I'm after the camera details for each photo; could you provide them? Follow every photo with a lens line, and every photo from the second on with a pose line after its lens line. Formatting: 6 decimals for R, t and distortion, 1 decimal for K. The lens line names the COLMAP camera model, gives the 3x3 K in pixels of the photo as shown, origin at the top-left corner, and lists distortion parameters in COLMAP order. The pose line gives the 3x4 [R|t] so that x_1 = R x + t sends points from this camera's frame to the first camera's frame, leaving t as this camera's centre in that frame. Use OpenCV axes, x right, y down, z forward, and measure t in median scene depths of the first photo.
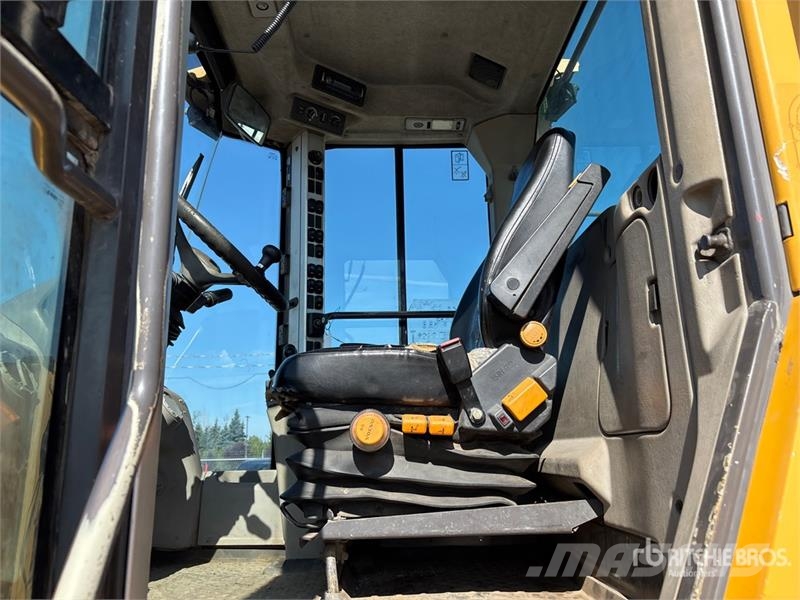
lens RADIAL K [[601.7, 0, 396.8], [0, 601.7, 293.9], [0, 0, 1]] dist [0.032606, -0.028433]
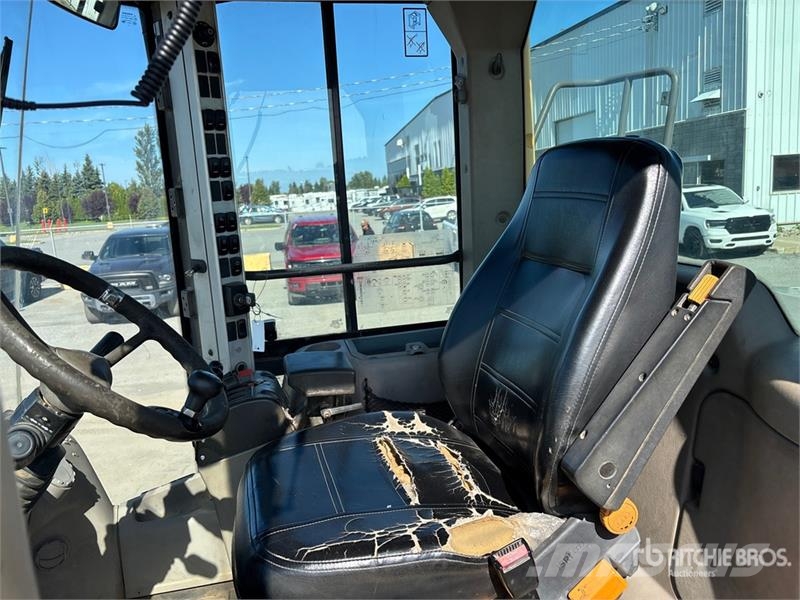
lens RADIAL K [[601.7, 0, 401.7], [0, 601.7, 302.6], [0, 0, 1]] dist [0.032606, -0.028433]
pose [[0.977400, -0.069666, 0.199589, -0.096394], [-0.019717, 0.909980, 0.414184, -0.292003], [-0.210476, -0.408759, 0.888041, 0.338954]]
